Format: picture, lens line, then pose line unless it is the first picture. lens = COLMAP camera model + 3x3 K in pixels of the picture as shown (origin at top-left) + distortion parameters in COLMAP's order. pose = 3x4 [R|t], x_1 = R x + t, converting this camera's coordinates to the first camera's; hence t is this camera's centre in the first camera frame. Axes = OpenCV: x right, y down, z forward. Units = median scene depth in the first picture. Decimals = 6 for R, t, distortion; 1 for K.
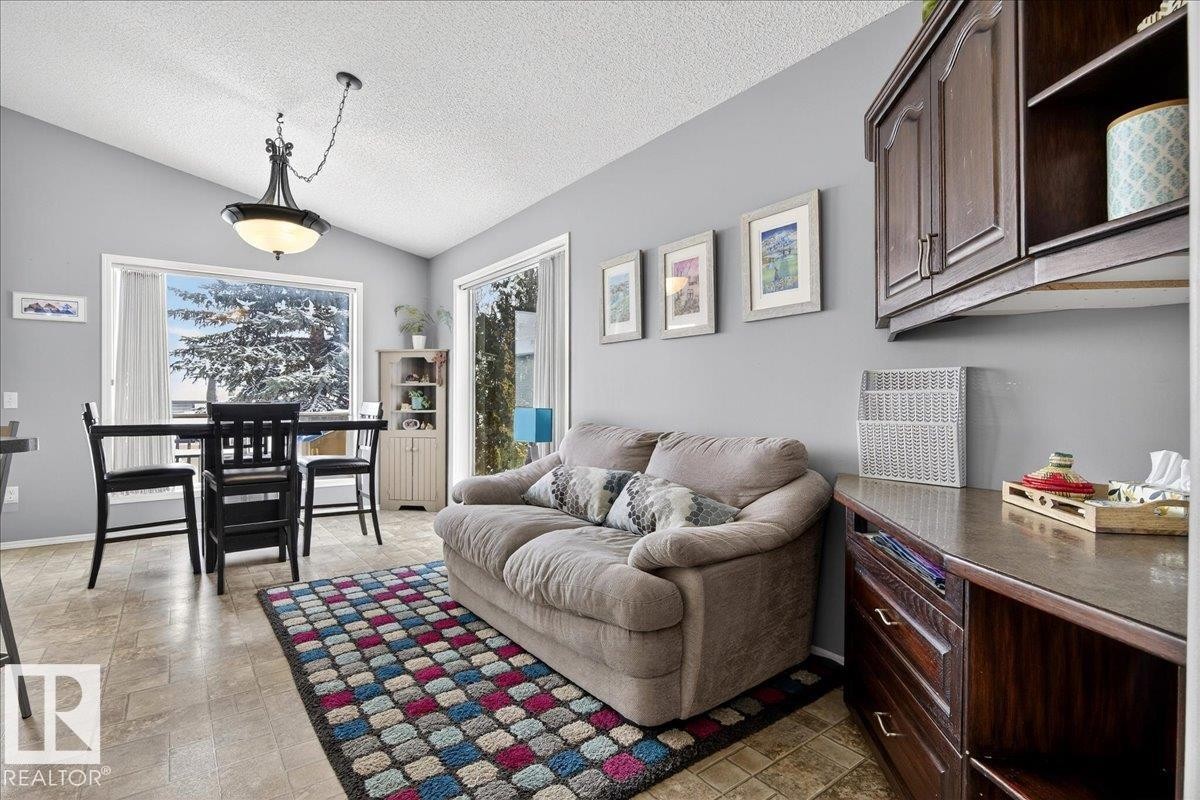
lens RADIAL K [[596.2, 0, 600.0], [0, 596.2, 400.0], [0, 0, 1]] dist [-0.015393, 0.001096]
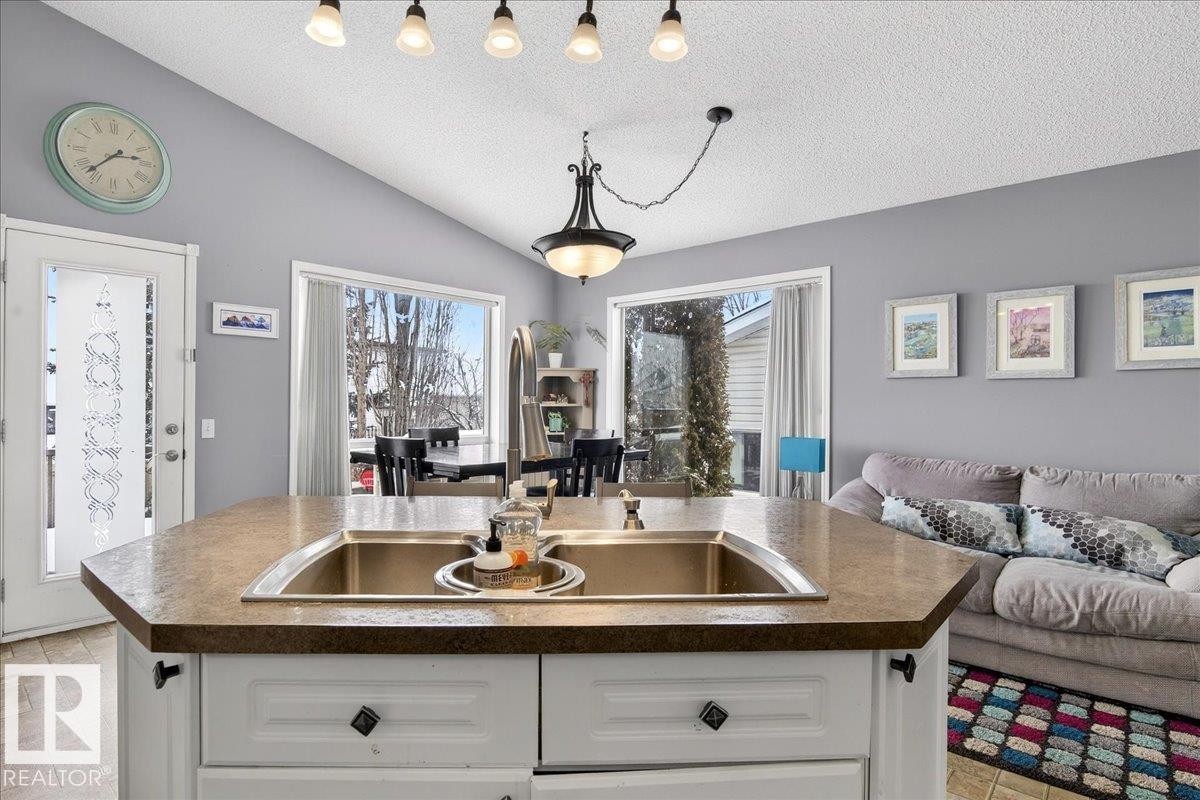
lens RADIAL K [[634.8, 0, 563.7], [0, 634.8, 398.0], [0, 0, 1]] dist [-0.016626, -0.000441]
pose [[0.986382, 0.008146, 0.164270, -0.742853], [-0.006709, 0.999934, -0.009299, -0.044960], [-0.164335, 0.008070, 0.986372, 0.000838]]
